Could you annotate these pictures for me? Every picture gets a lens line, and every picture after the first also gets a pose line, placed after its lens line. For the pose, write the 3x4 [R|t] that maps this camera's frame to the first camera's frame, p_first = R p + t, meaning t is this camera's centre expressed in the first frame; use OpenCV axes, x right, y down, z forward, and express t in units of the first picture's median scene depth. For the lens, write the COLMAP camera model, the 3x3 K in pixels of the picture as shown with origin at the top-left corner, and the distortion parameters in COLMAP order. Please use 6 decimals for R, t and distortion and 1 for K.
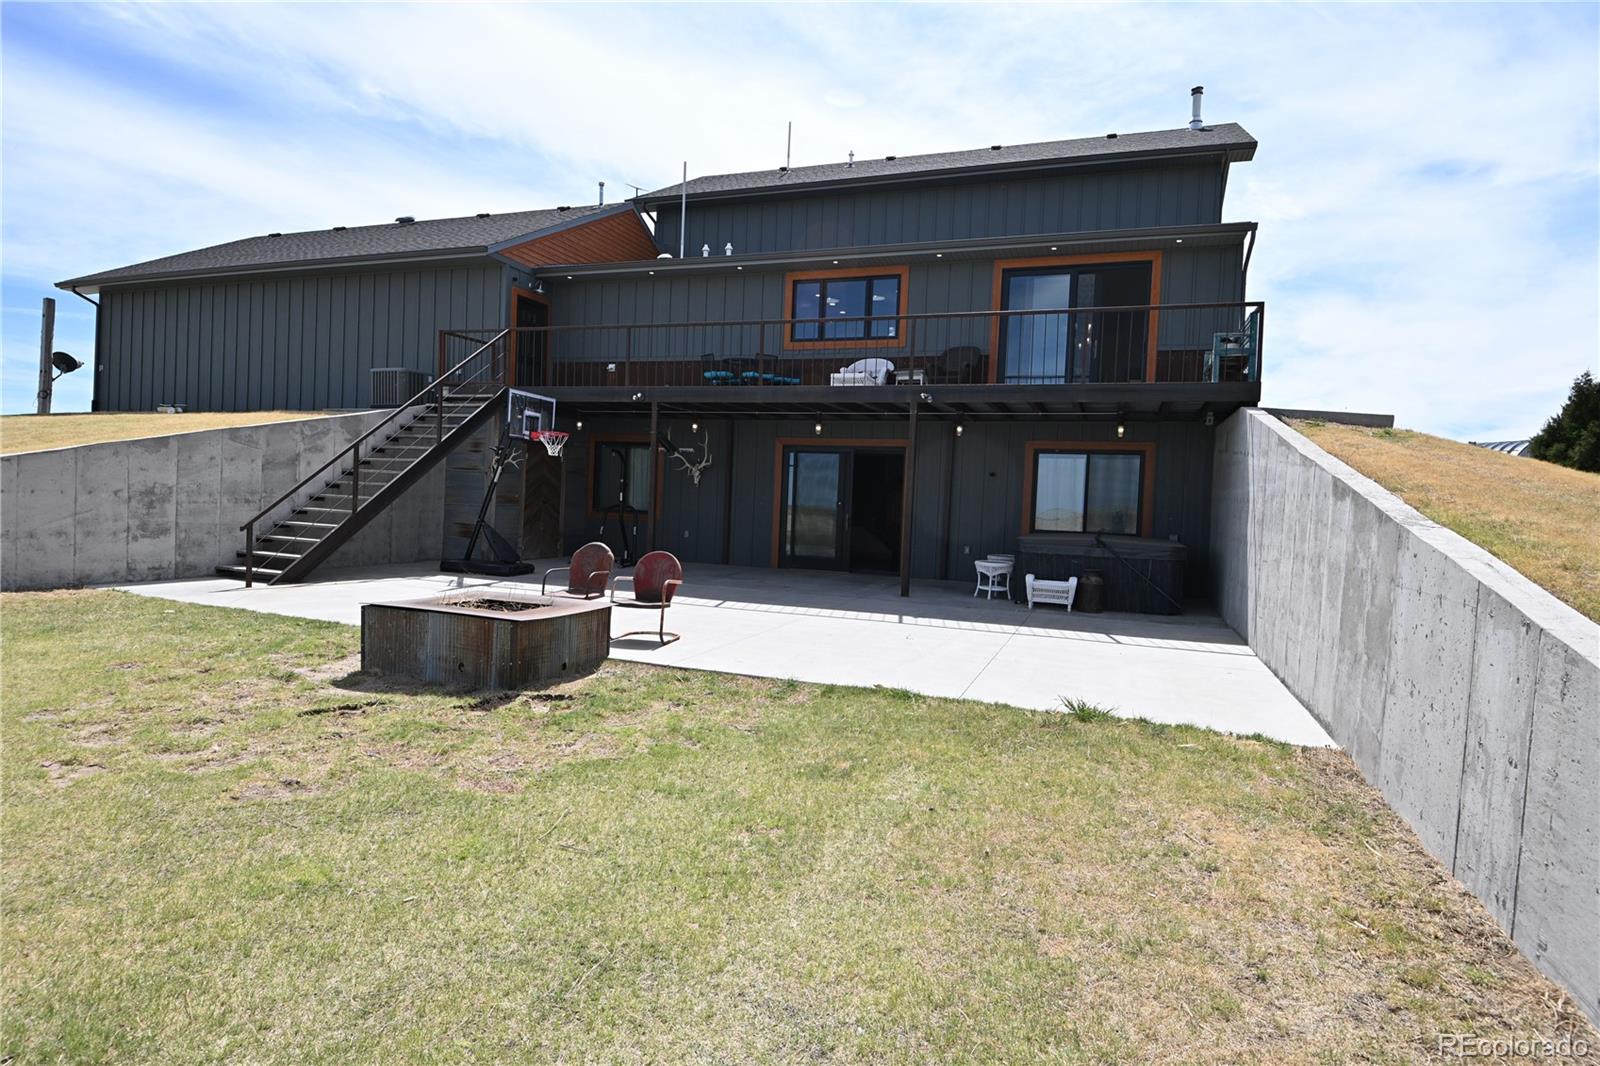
lens RADIAL K [[881.9, 0, 801.5], [0, 881.9, 524.6], [0, 0, 1]] dist [-0.036291, -0.003066]
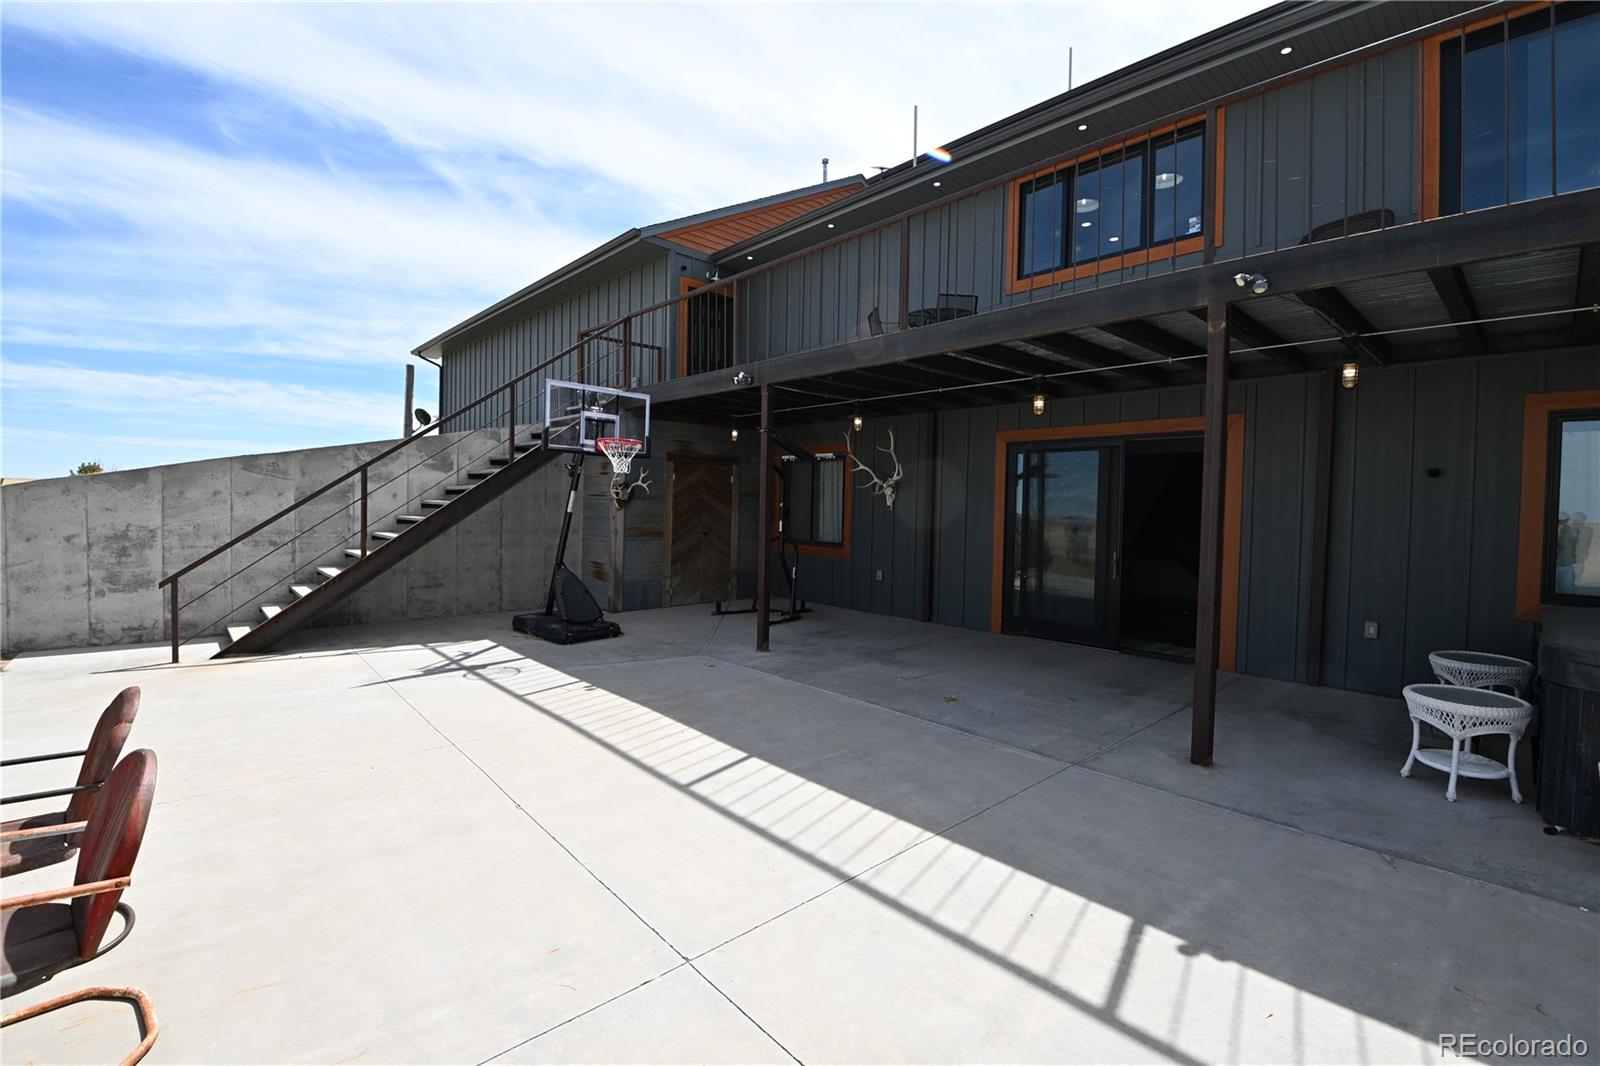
lens RADIAL K [[699.8, 0, 793.1], [0, 699.8, 534.8], [0, 0, 1]] dist [-0.015418, -0.000937]
pose [[0.883386, -0.006354, -0.468602, 0.095747], [0.005940, 0.999980, -0.002361, -0.027028], [0.468608, -0.000698, 0.883406, 0.567452]]
